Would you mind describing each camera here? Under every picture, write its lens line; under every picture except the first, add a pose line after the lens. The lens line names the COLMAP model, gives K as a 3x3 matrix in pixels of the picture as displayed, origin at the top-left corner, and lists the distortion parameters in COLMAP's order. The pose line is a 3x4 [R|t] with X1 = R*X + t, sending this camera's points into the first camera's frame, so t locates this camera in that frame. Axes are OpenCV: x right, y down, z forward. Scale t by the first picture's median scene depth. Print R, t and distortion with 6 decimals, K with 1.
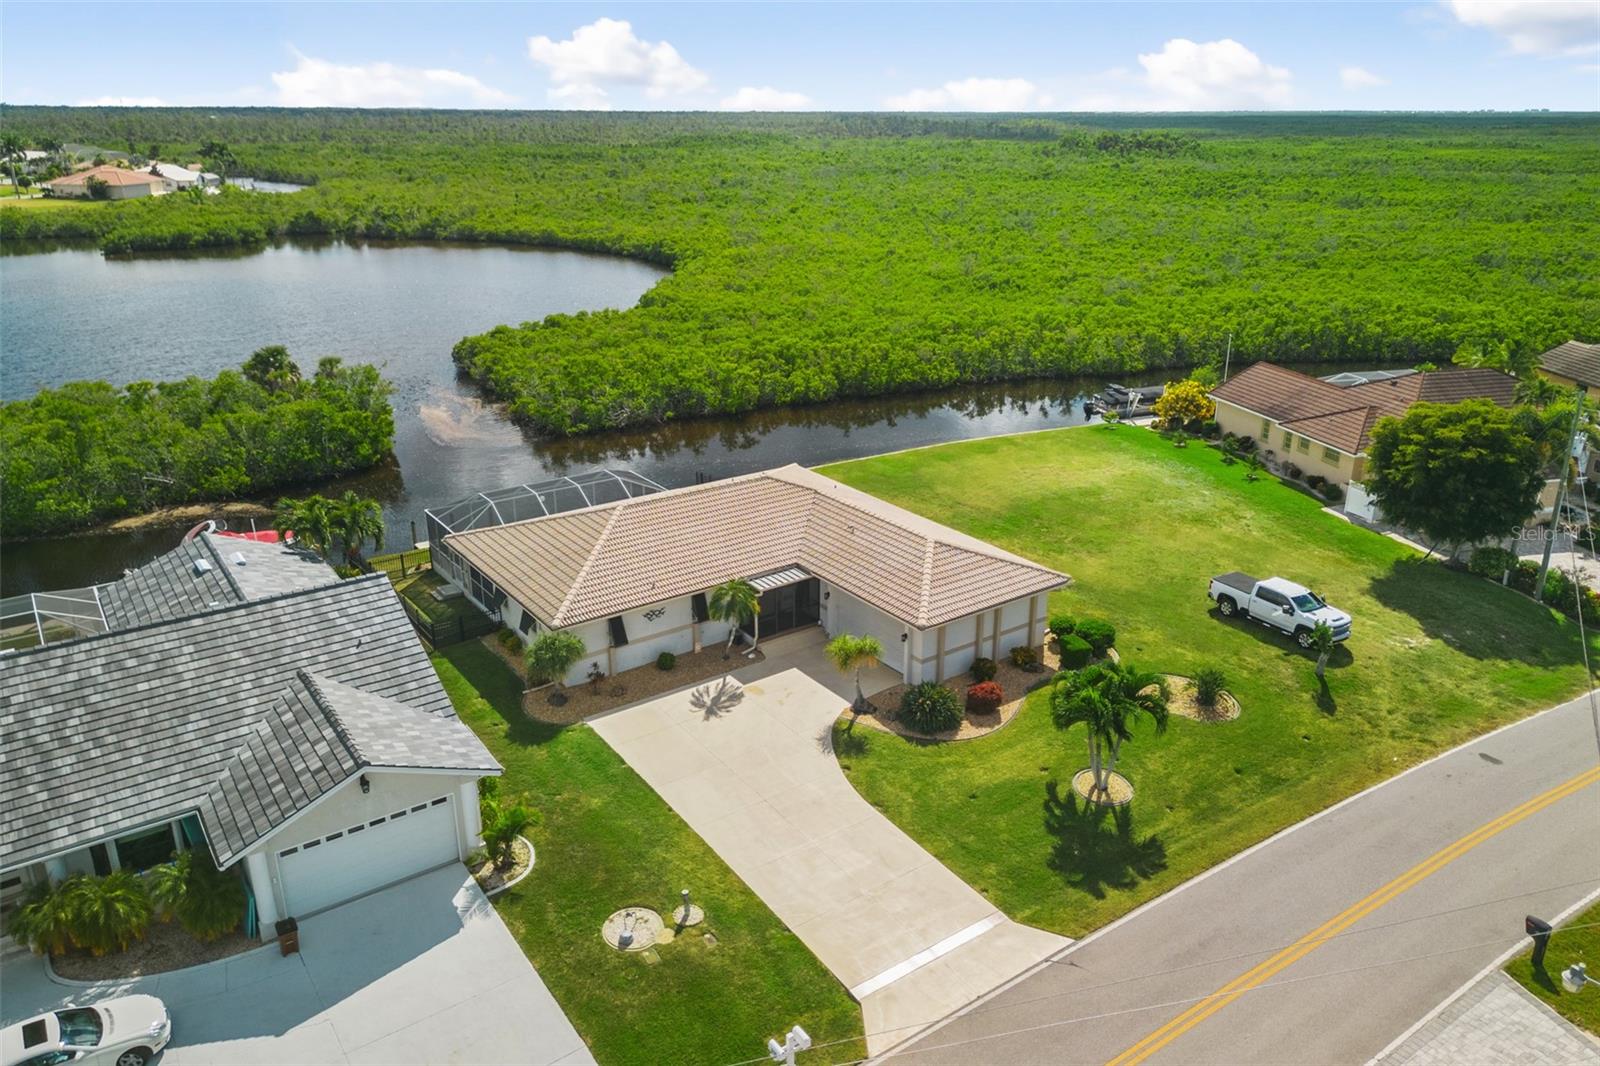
lens RADIAL K [[1127.2, 0, 812.6], [0, 1127.2, 529.5], [0, 0, 1]] dist [0.063927, -0.065080]
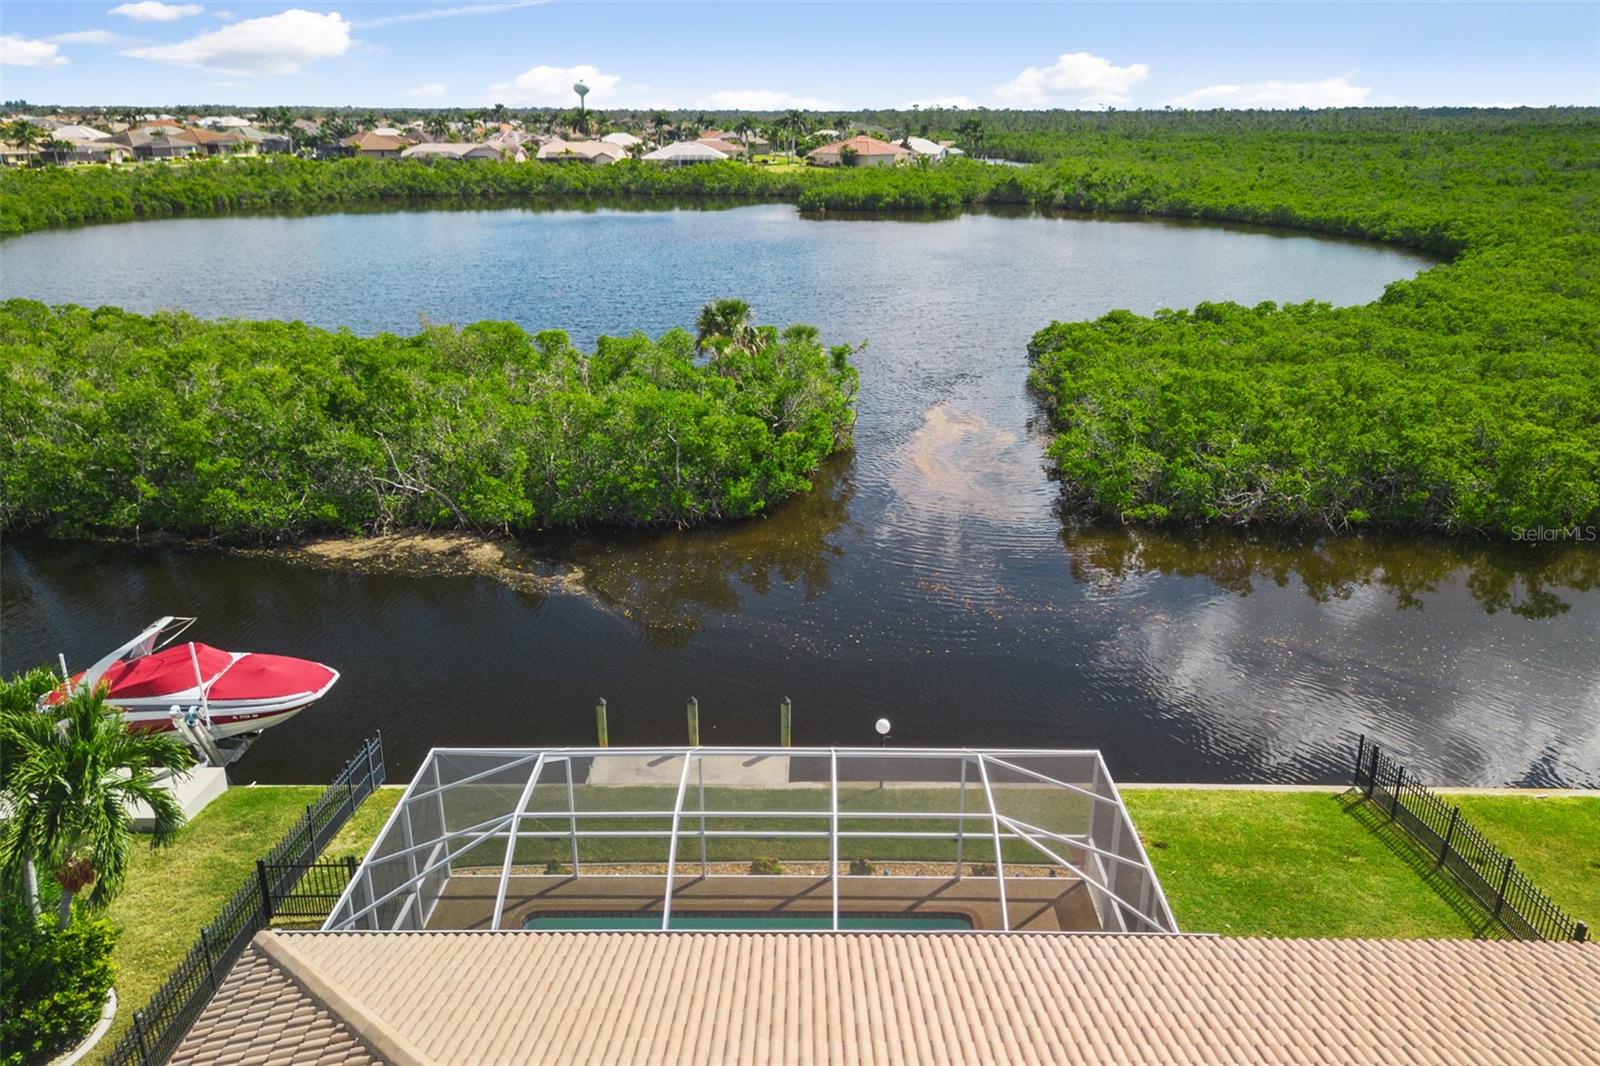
lens RADIAL K [[1133.9, 0, 811.4], [0, 1133.9, 528.5], [0, 0, 1]] dist [0.054889, -0.048575]
pose [[0.806492, 0.202598, -0.555450, -0.077157], [-0.205468, 0.976943, 0.058004, -0.133456], [0.554395, 0.067348, 0.829524, 0.828554]]
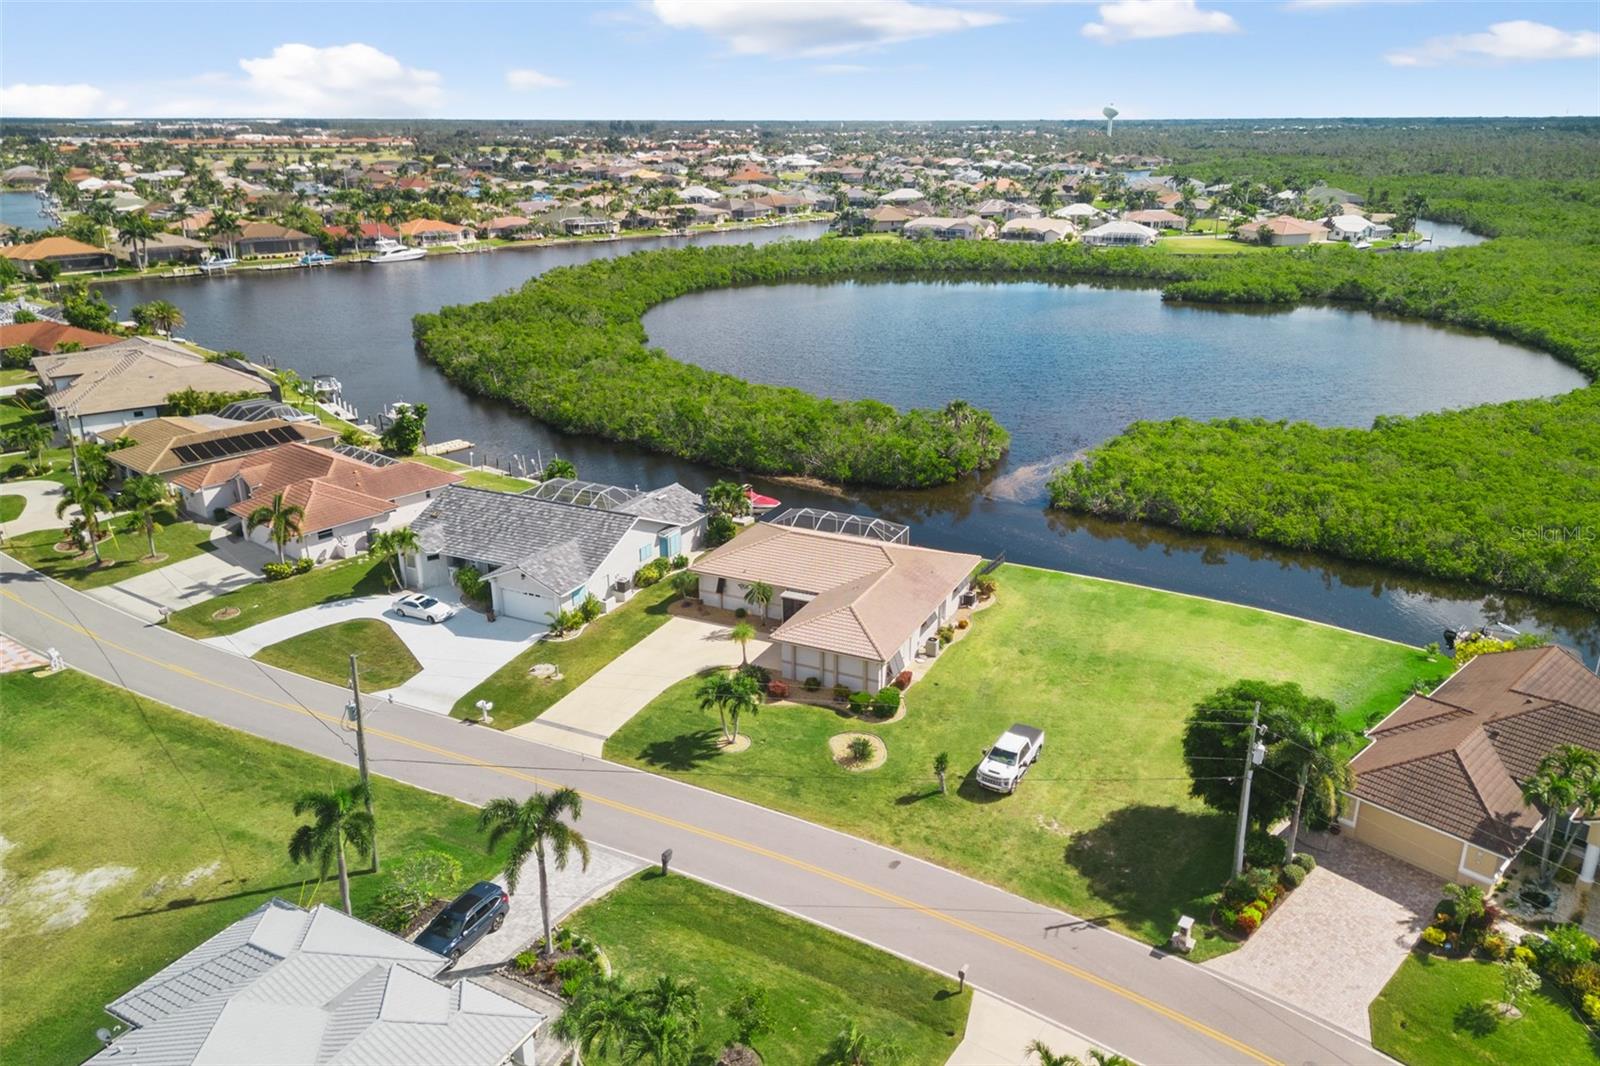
lens RADIAL K [[1131.7, 0, 813.8], [0, 1131.7, 536.5], [0, 0, 1]] dist [0.081233, -0.083762]
pose [[0.481663, 0.300469, -0.823237, 1.251759], [-0.304361, 0.938267, 0.164376, -0.302143], [0.821806, 0.171387, 0.543379, 0.064189]]
